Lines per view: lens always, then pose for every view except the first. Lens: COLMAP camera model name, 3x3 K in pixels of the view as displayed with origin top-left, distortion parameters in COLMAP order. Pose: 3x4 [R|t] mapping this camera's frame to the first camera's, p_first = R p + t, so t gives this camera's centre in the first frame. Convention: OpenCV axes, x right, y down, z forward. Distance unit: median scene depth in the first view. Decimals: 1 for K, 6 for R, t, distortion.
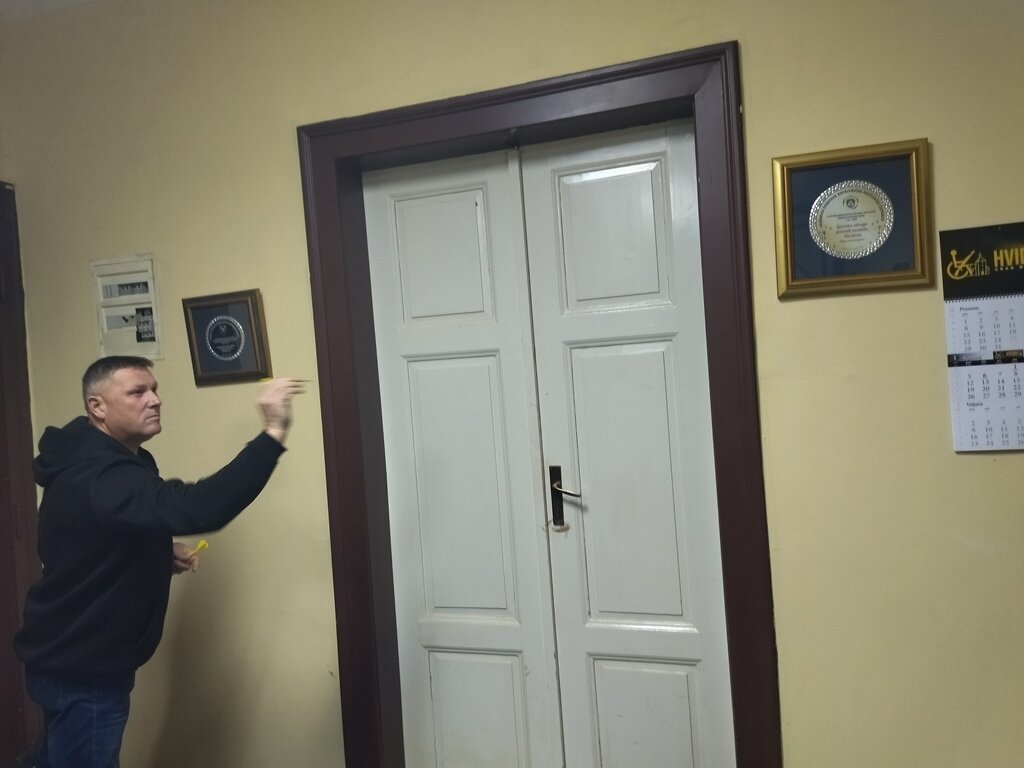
lens RADIAL K [[813.6, 0, 515.9], [0, 813.6, 391.1], [0, 0, 1]] dist [0.008466, -0.019251]
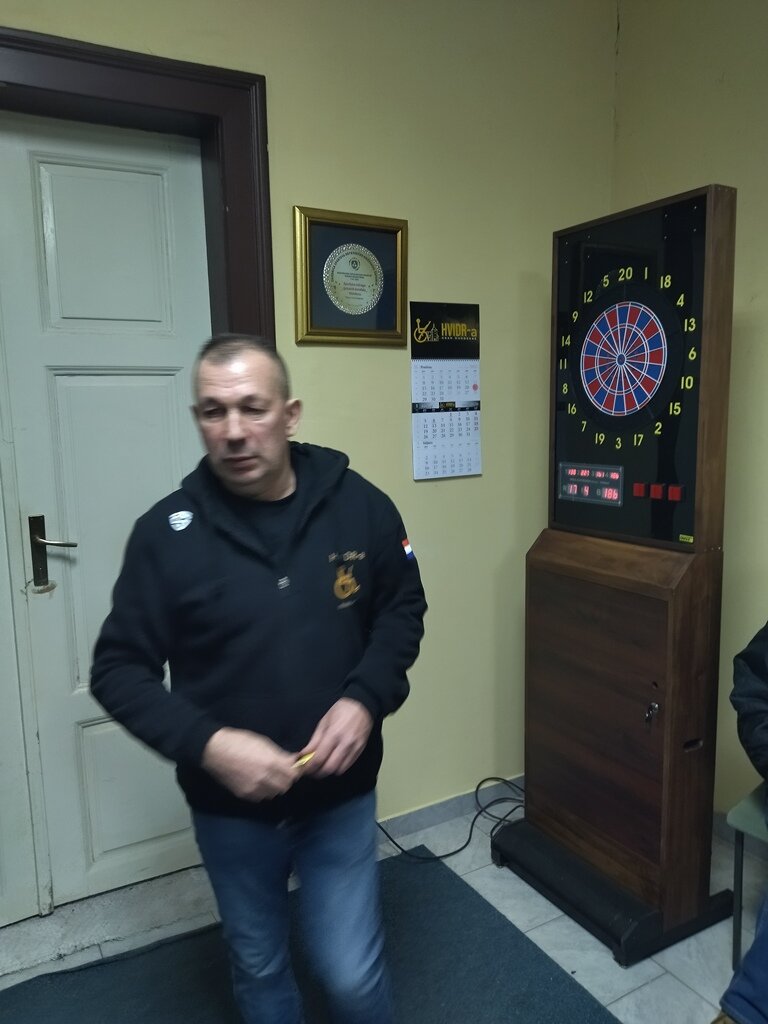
lens RADIAL K [[813.6, 0, 388.3], [0, 813.6, 508.1], [0, 0, 1]] dist [0.008466, -0.019251]
pose [[0.620875, -0.060121, 0.781601, -0.474048], [-0.014720, 0.995985, 0.088304, 0.006100], [-0.783772, -0.066331, 0.617497, 0.246276]]
